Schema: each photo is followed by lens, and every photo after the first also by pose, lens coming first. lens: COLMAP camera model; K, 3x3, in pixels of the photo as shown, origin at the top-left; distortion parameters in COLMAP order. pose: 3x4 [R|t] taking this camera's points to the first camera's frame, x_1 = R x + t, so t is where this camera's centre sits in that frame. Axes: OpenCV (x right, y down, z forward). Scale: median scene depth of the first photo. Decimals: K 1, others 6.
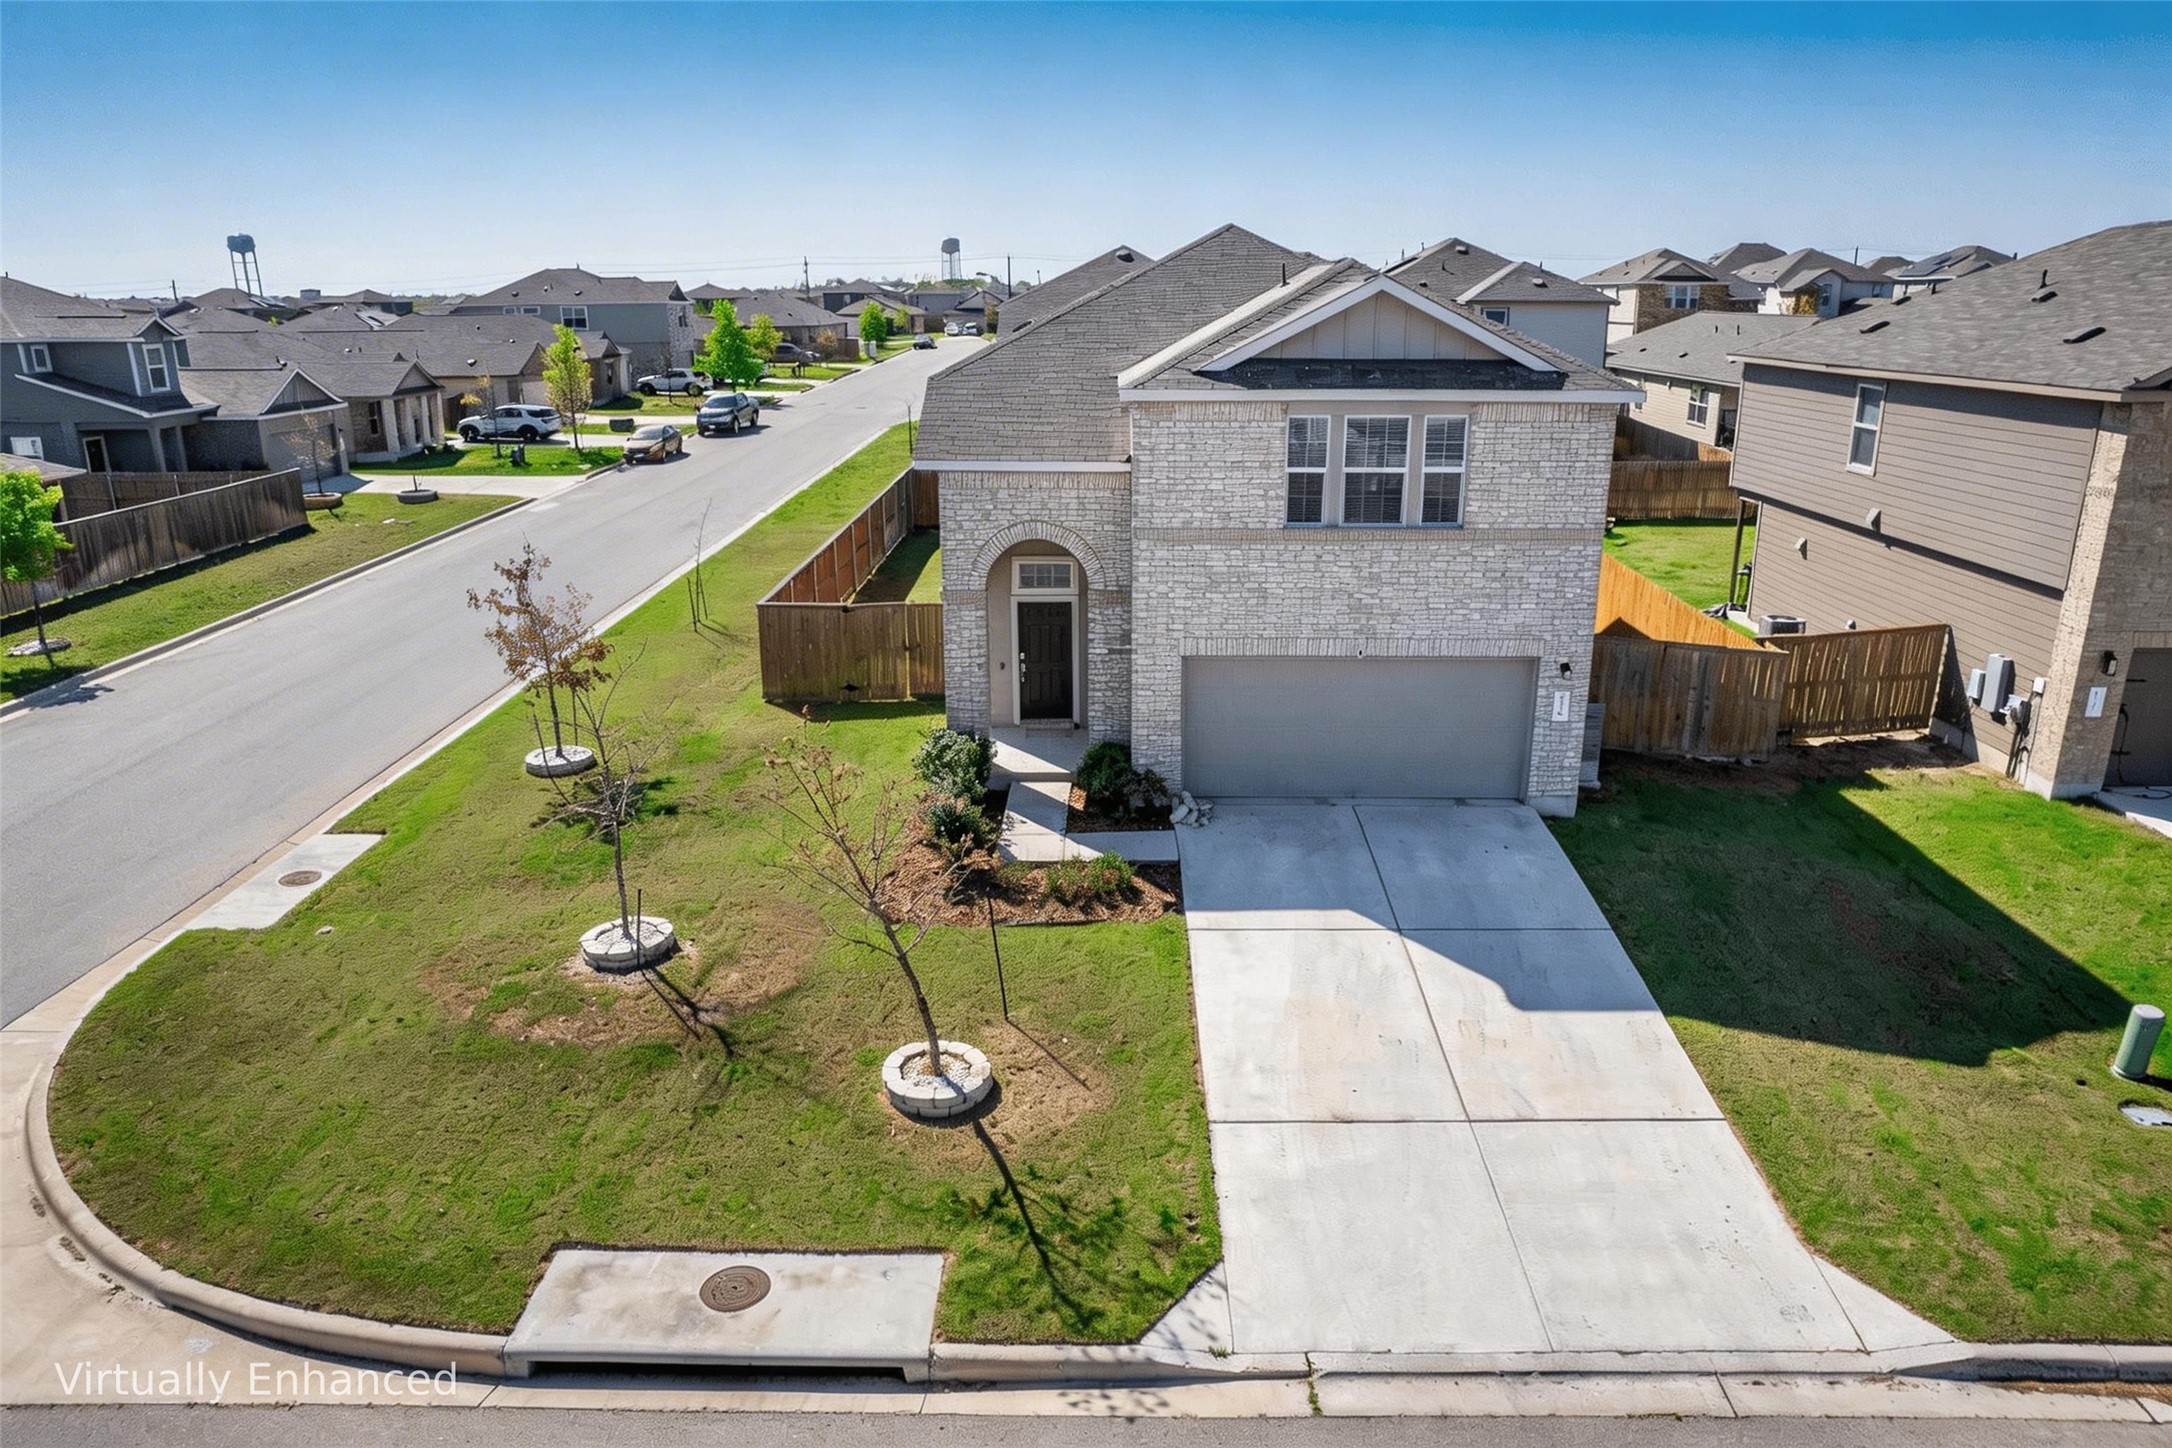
lens RADIAL K [[1433.5, 0, 1074.9], [0, 1433.5, 790.5], [0, 0, 1]] dist [-0.073280, 0.058524]
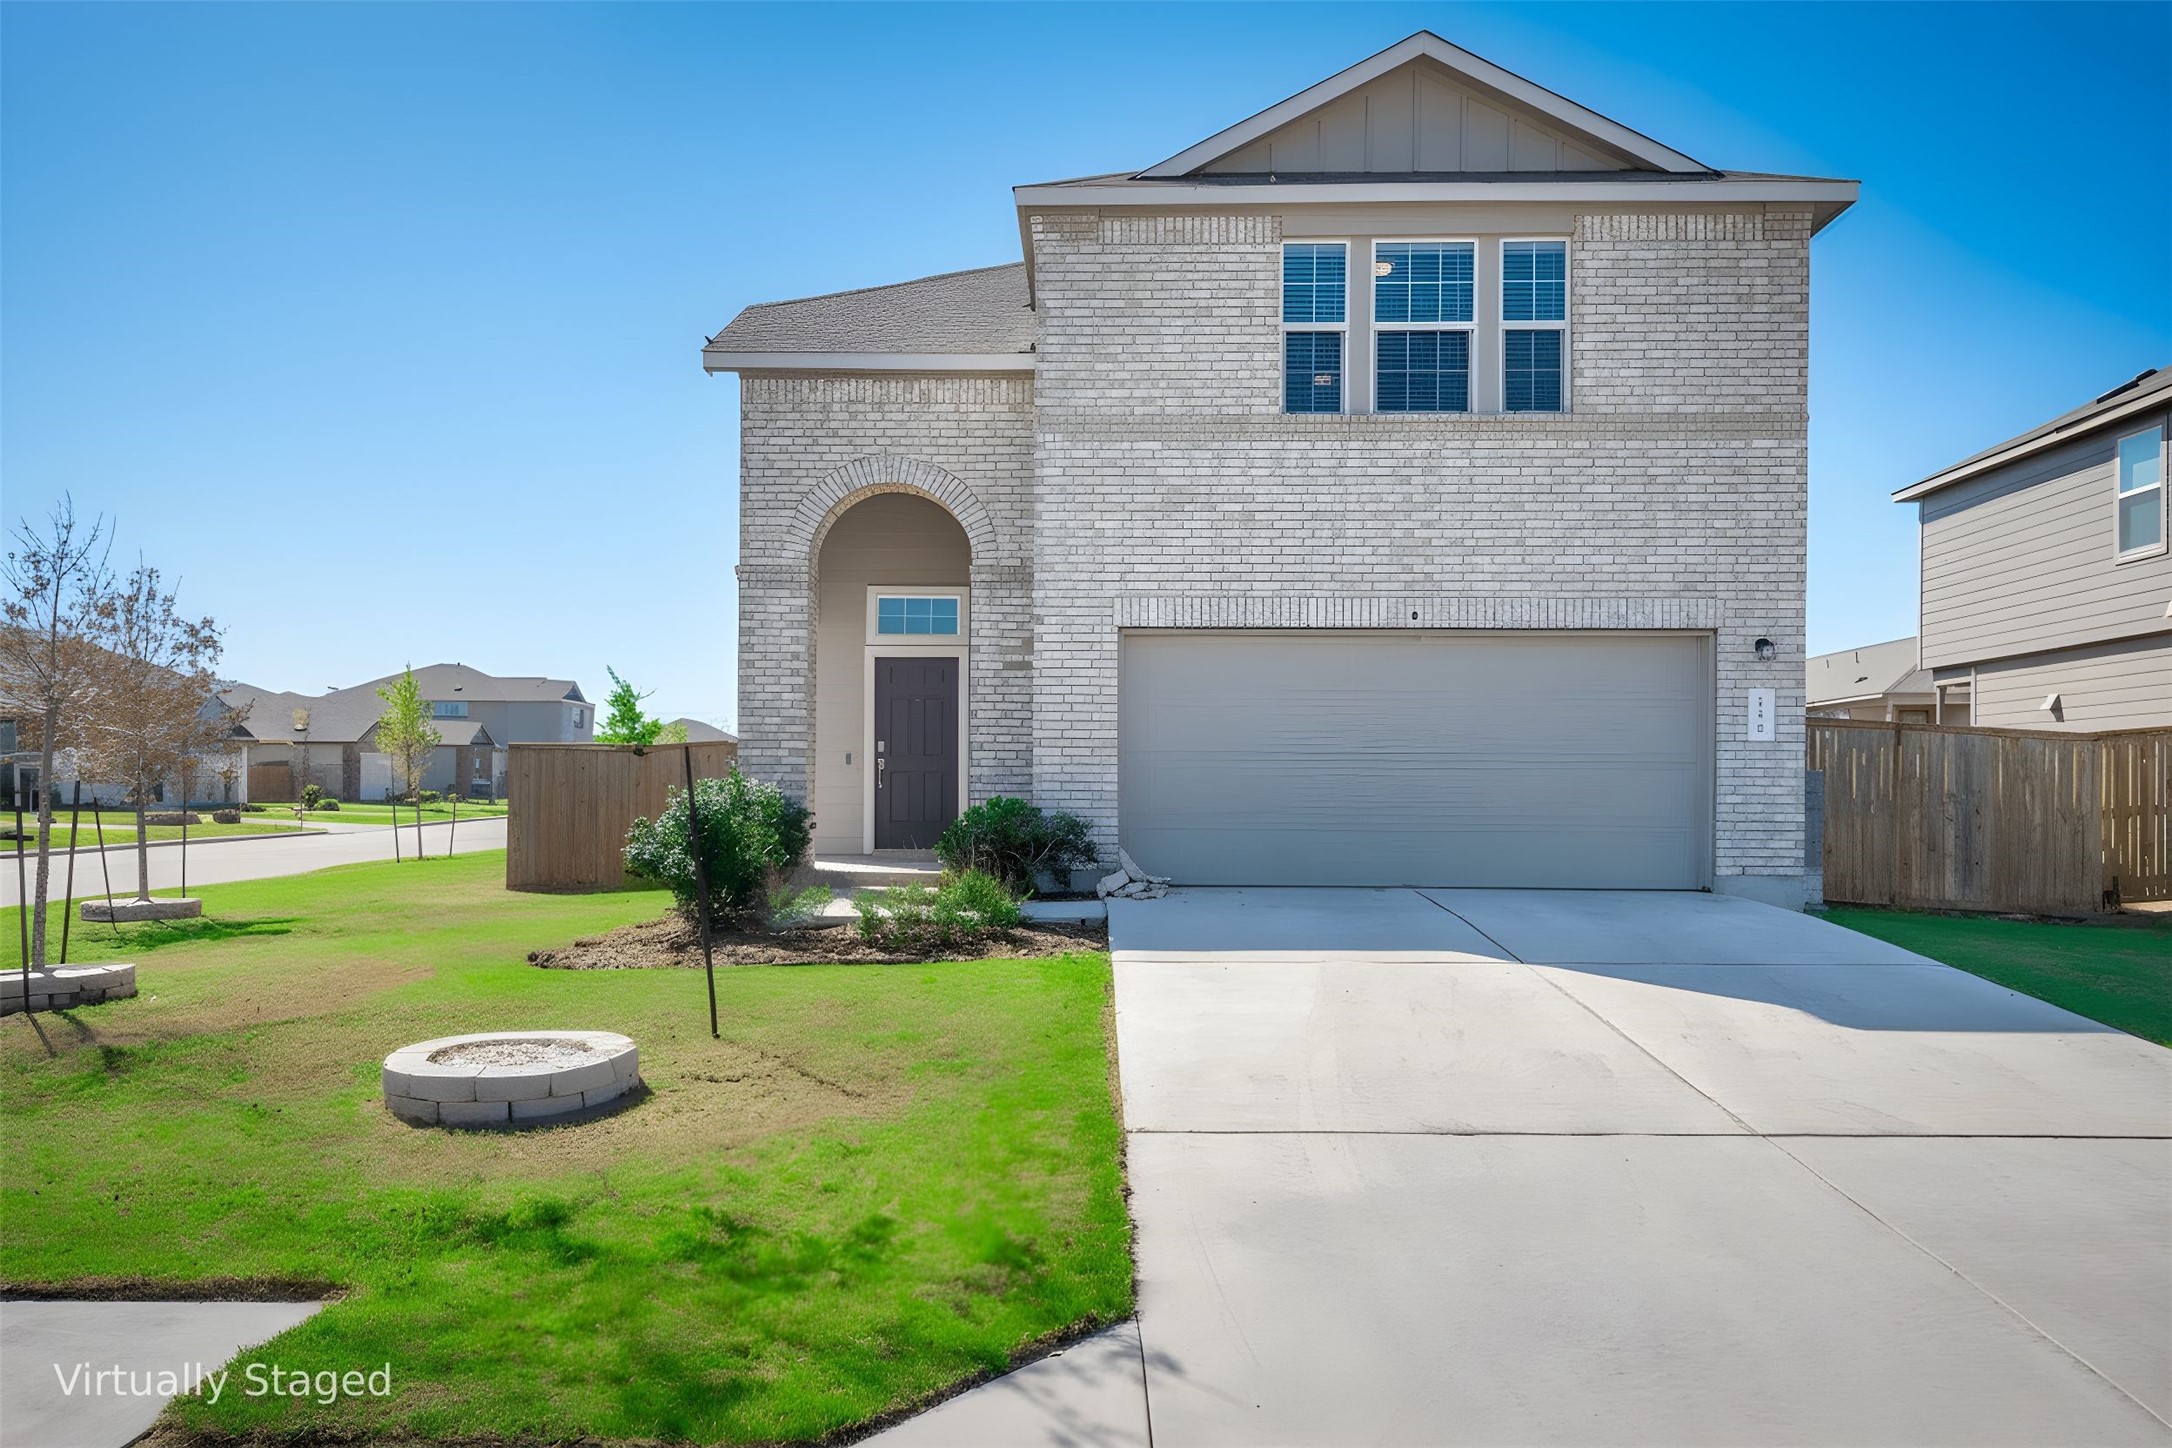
lens RADIAL K [[1779.7, 0, 1048.0], [0, 1779.7, 724.2], [0, 0, 1]] dist [-0.006139, -0.003110]
pose [[0.999898, 0.014135, 0.001801, 0.046468], [-0.012801, 0.946602, -0.322149, 0.193452], [-0.006258, 0.322093, 0.946687, 0.316788]]
